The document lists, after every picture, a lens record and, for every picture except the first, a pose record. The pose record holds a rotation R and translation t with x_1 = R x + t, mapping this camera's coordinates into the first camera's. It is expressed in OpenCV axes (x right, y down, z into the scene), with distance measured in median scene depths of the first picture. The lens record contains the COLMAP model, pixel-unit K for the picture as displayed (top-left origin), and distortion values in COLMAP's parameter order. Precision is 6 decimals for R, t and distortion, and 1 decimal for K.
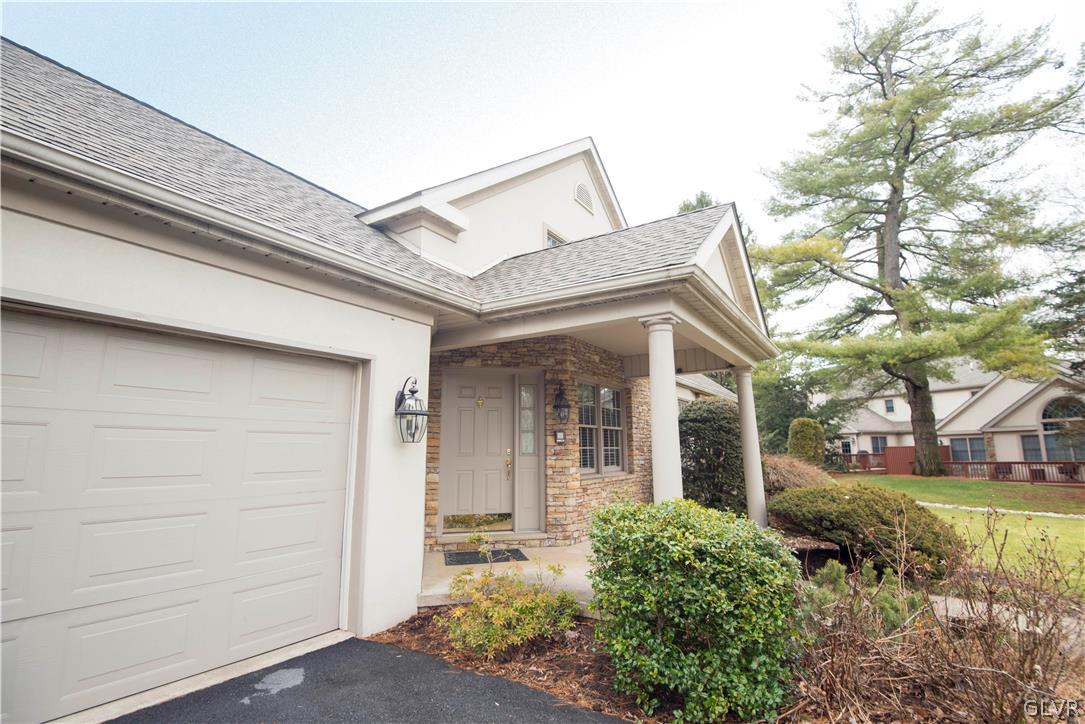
lens RADIAL K [[524.6, 0, 542.5], [0, 524.6, 362.0], [0, 0, 1]] dist [-0.002209, -0.000039]
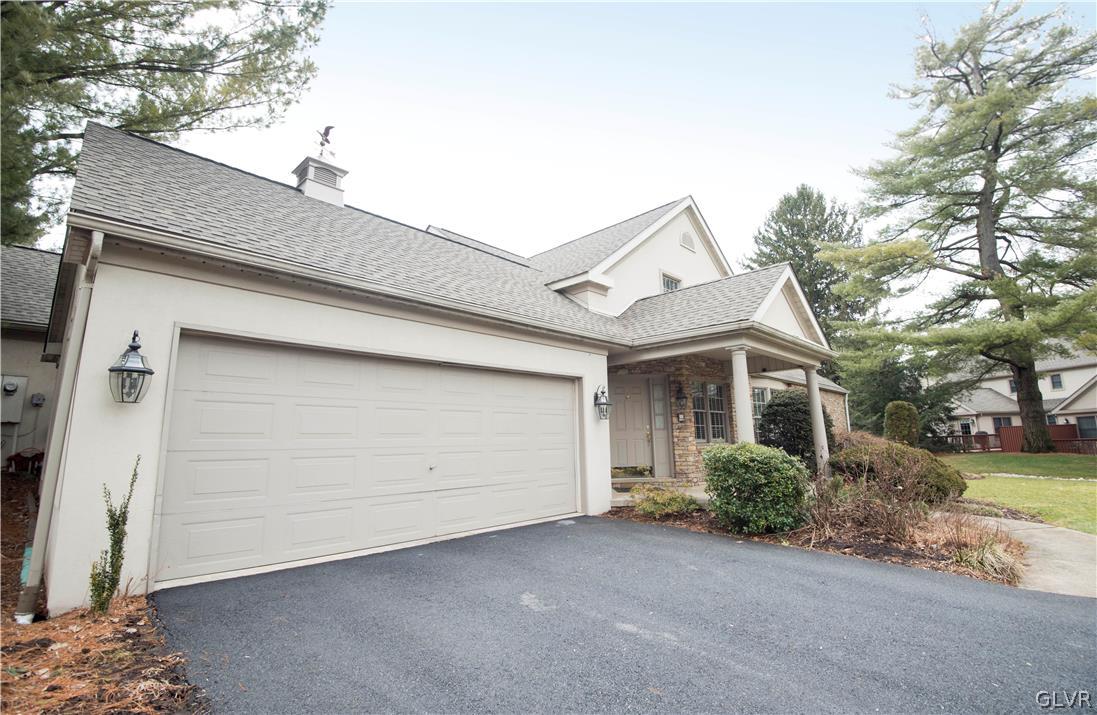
lens RADIAL K [[494.1, 0, 549.4], [0, 494.1, 347.5], [0, 0, 1]] dist [-0.024700, -0.000750]
pose [[0.978331, -0.048886, -0.201195, -0.033350], [0.044918, 0.998696, -0.024246, -0.034785], [0.202118, 0.014684, 0.979251, -0.381237]]
